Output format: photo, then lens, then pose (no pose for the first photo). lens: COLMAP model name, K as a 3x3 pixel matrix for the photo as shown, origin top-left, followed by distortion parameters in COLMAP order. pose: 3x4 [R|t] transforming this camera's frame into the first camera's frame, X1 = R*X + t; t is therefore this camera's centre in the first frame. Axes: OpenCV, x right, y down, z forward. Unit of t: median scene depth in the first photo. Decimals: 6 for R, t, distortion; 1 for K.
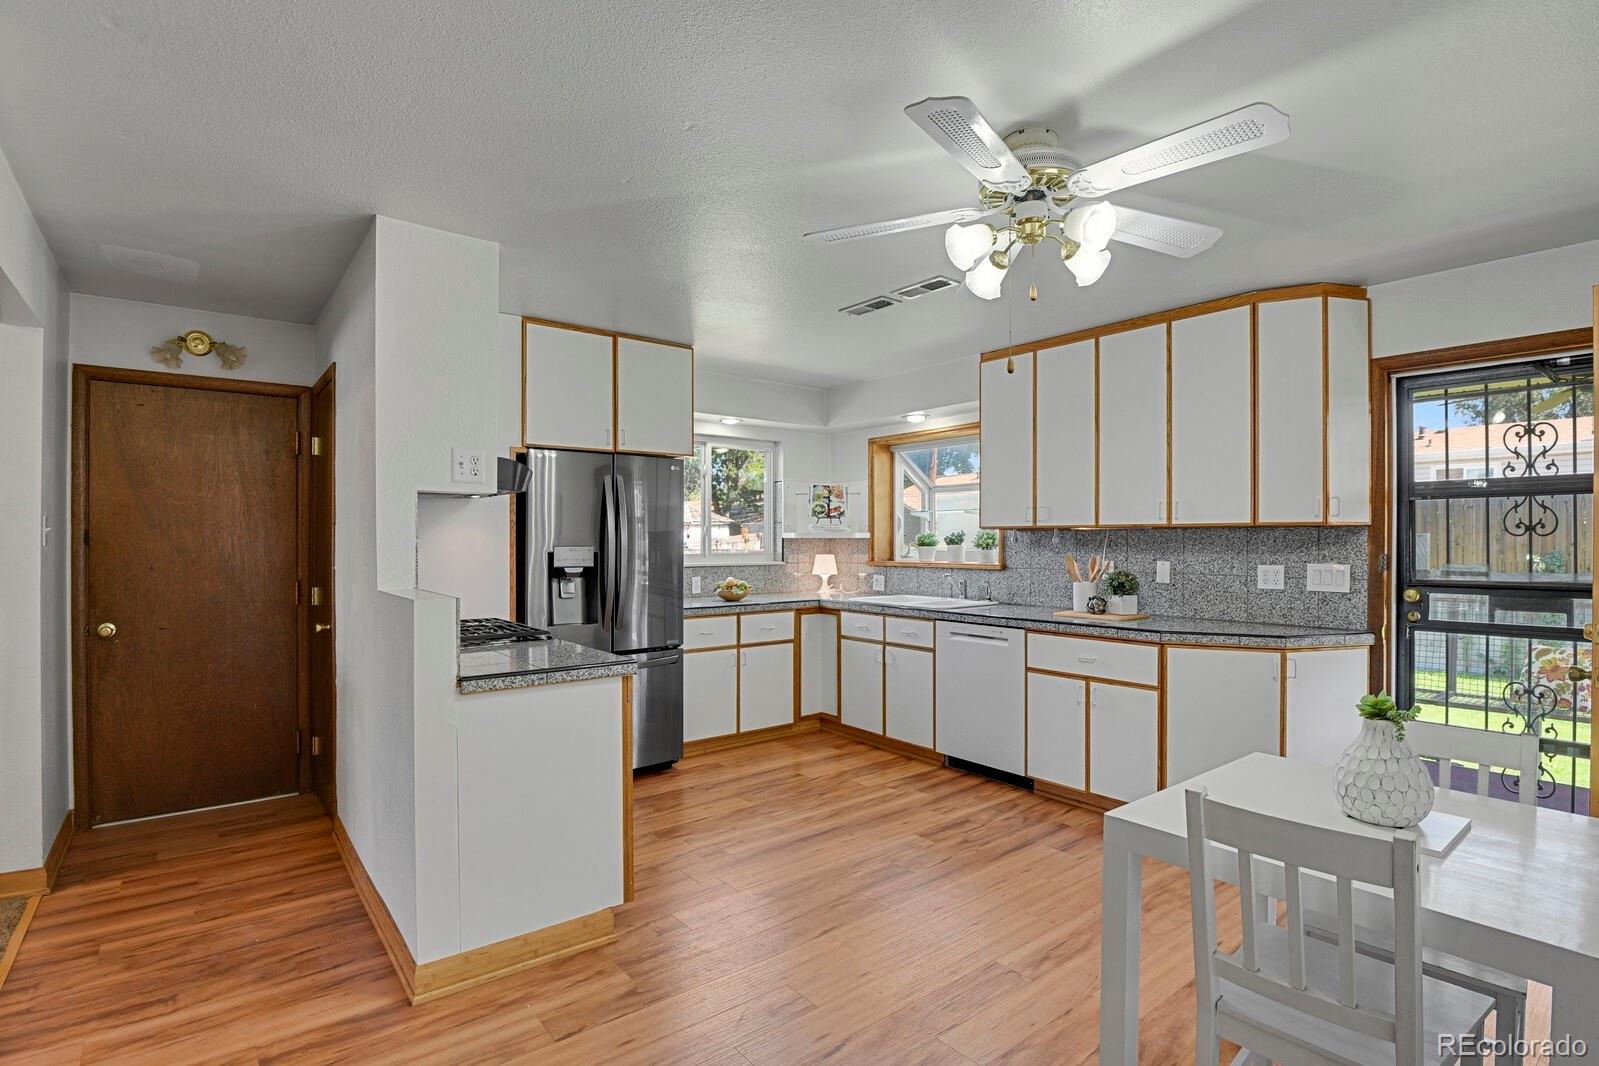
lens RADIAL K [[779.7, 0, 801.6], [0, 779.7, 541.6], [0, 0, 1]] dist [-0.021885, -0.005766]
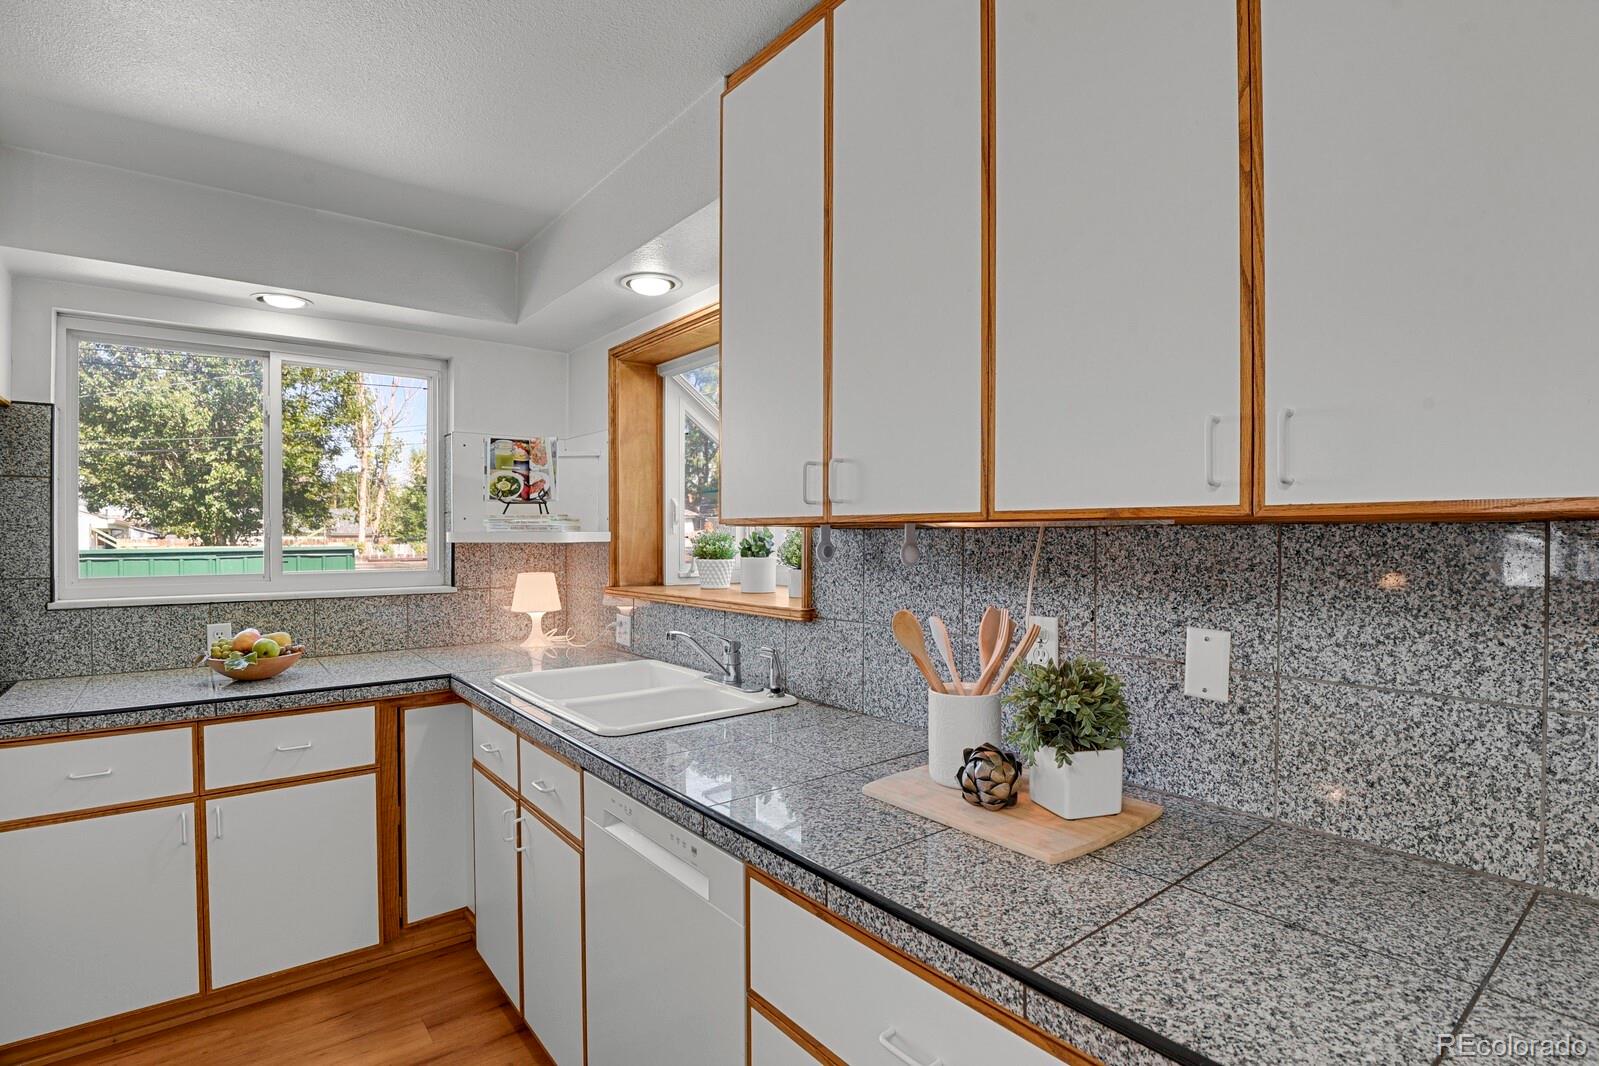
lens RADIAL K [[779.7, 0, 801.6], [0, 779.7, 541.6], [0, 0, 1]] dist [-0.021885, -0.005766]
pose [[0.999994, -0.000345, 0.003487, 0.288347], [0.000319, 0.999974, 0.007237, -0.011558], [-0.003490, -0.007236, 0.999968, 0.658057]]
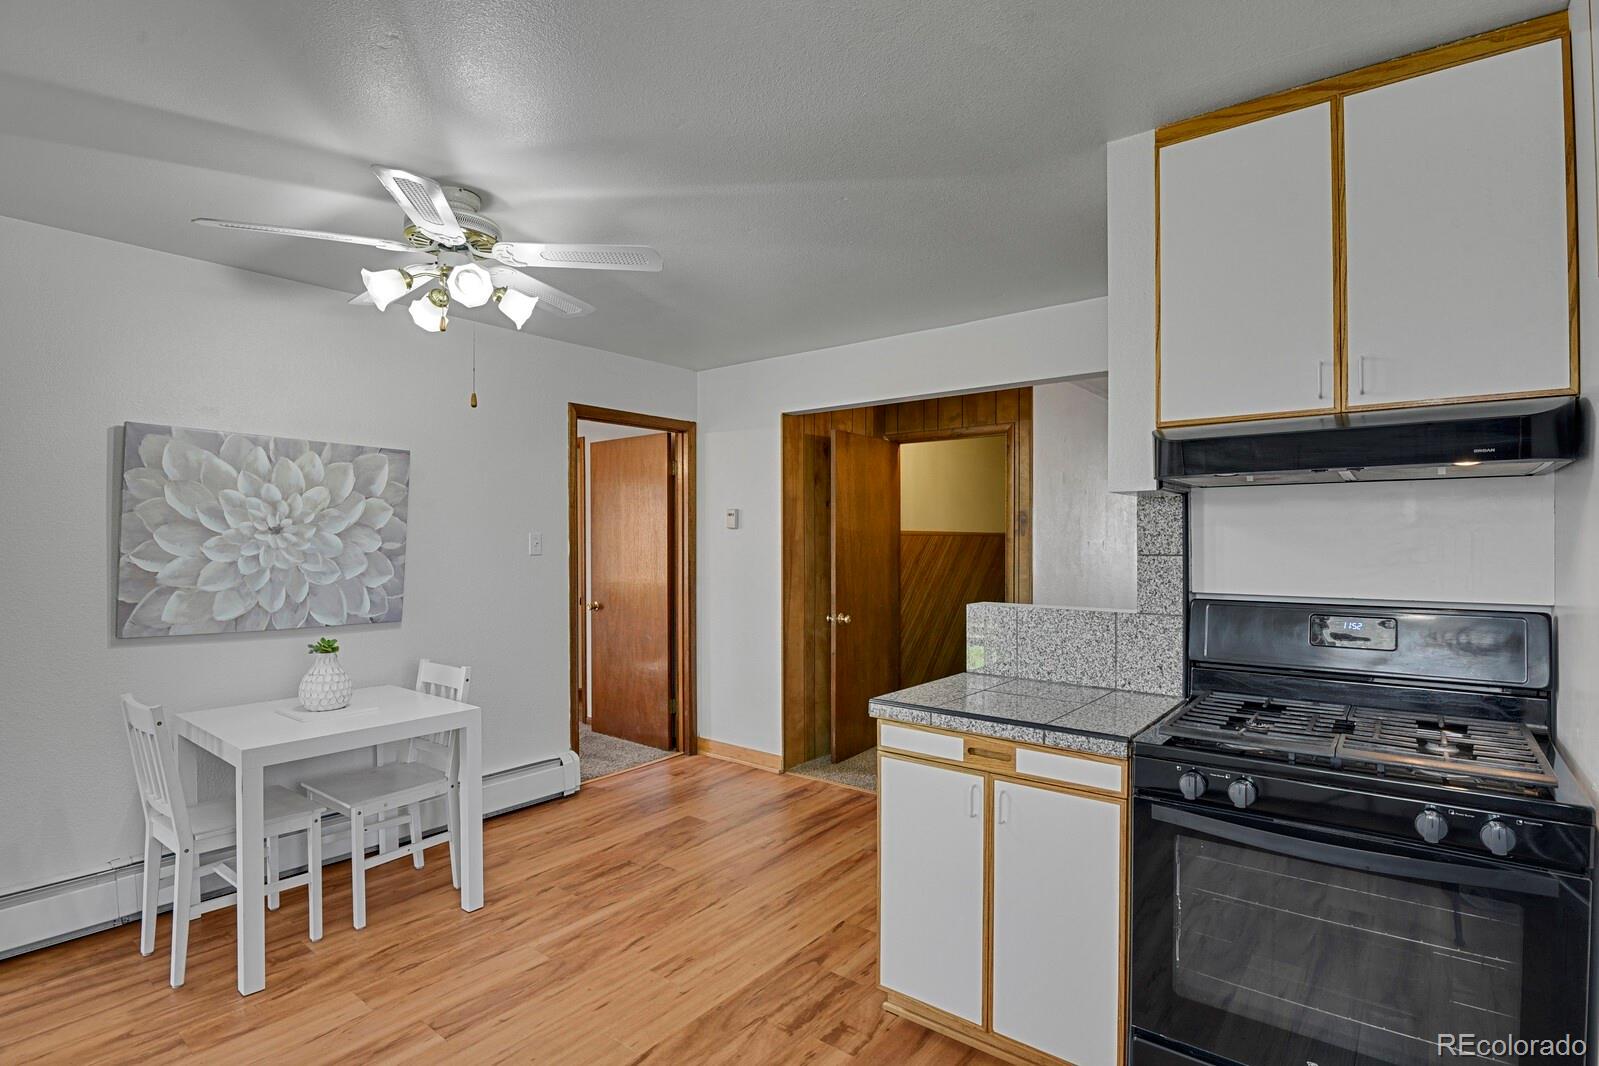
lens RADIAL K [[779.7, 0, 801.6], [0, 779.7, 541.6], [0, 0, 1]] dist [-0.021885, -0.005766]
pose [[-0.972219, 0.000627, -0.234072, 0.035796], [-0.000514, 0.999988, 0.004813, -0.013434], [0.234073, 0.004800, -0.972207, 1.096999]]
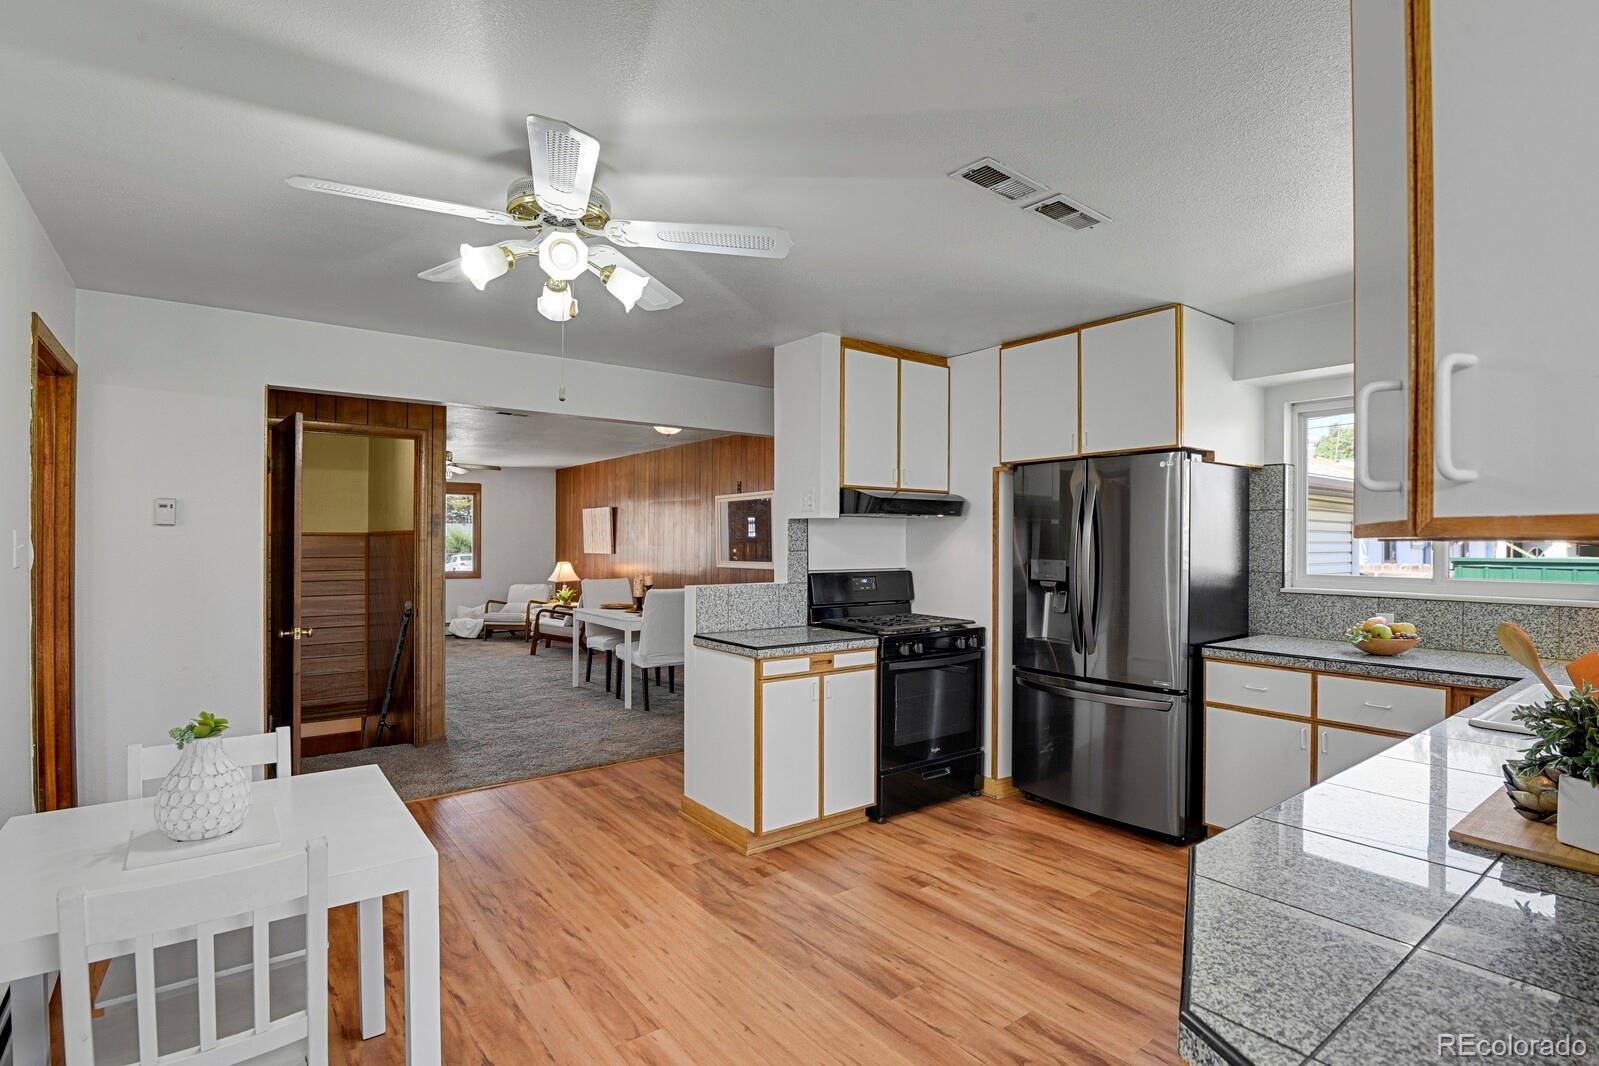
lens RADIAL K [[779.7, 0, 801.6], [0, 779.7, 541.6], [0, 0, 1]] dist [-0.021885, -0.005766]
pose [[-0.019904, 0.001851, -0.999800, 0.650844], [-0.006588, 0.999976, 0.001982, -0.015502], [0.999780, 0.006626, -0.019891, 0.669130]]
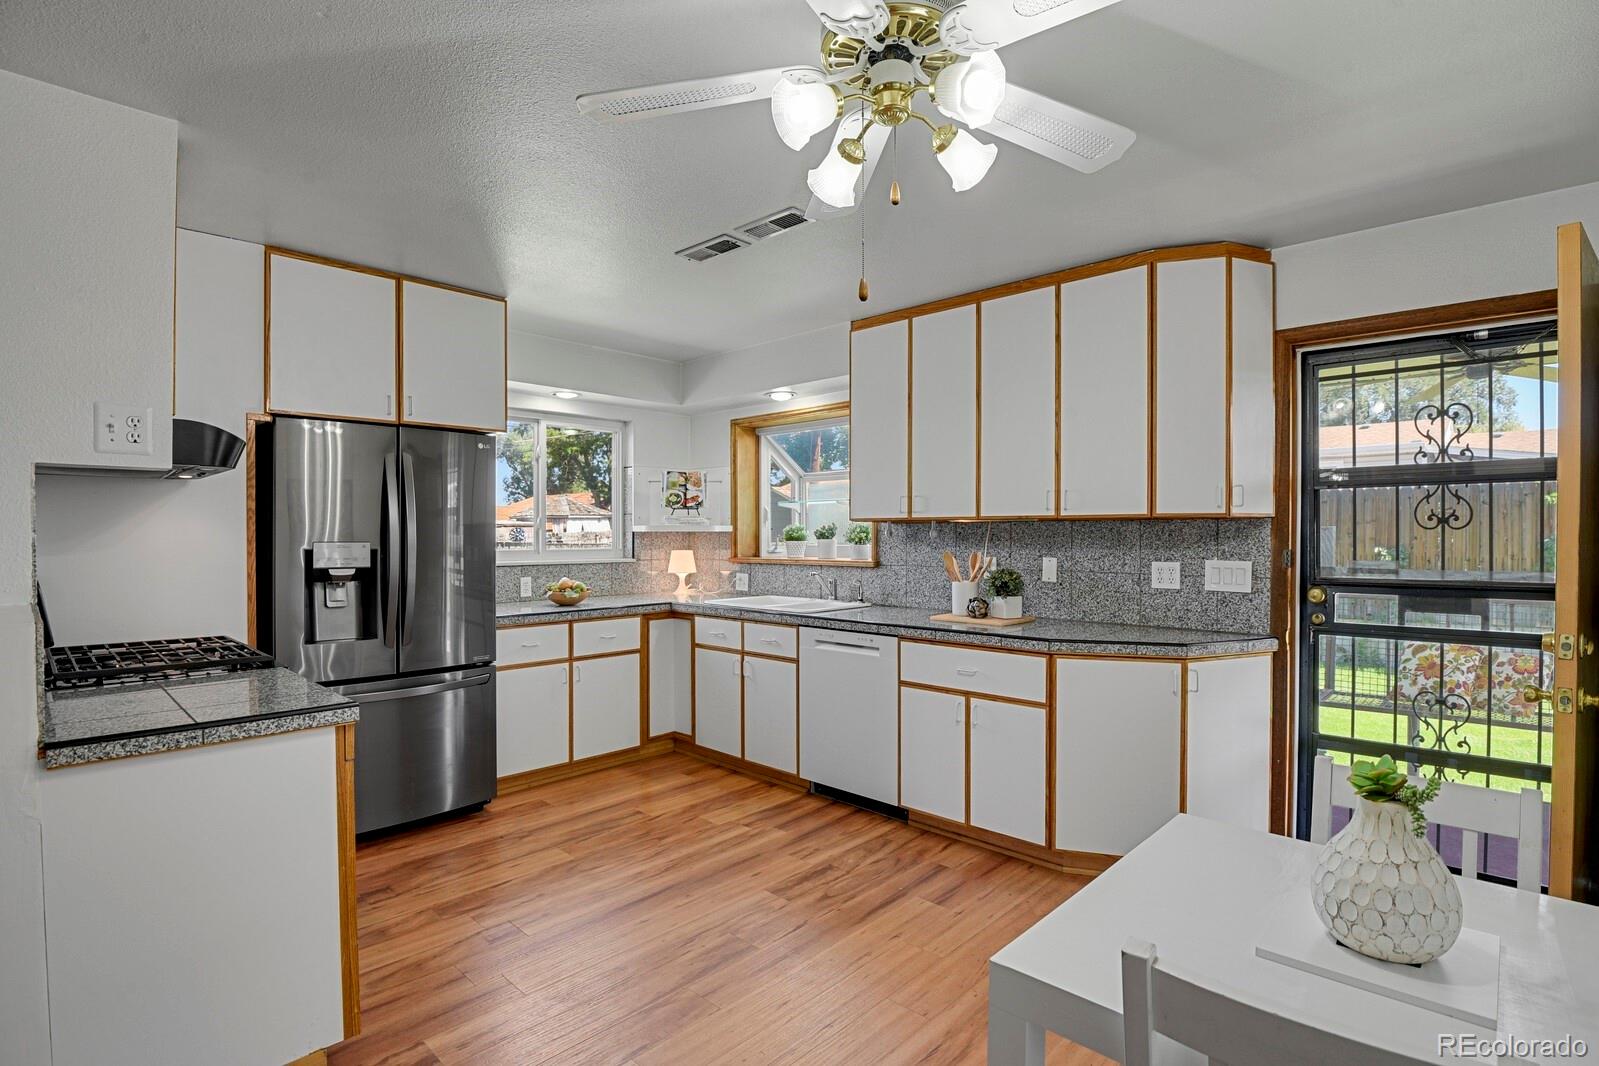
lens RADIAL K [[779.7, 0, 801.6], [0, 779.7, 541.6], [0, 0, 1]] dist [-0.021885, -0.005766]
pose [[0.990059, -0.001748, 0.140640, 0.055482], [0.000646, 0.999969, 0.007885, -0.000253], [-0.140650, -0.007715, 0.990029, 0.147896]]
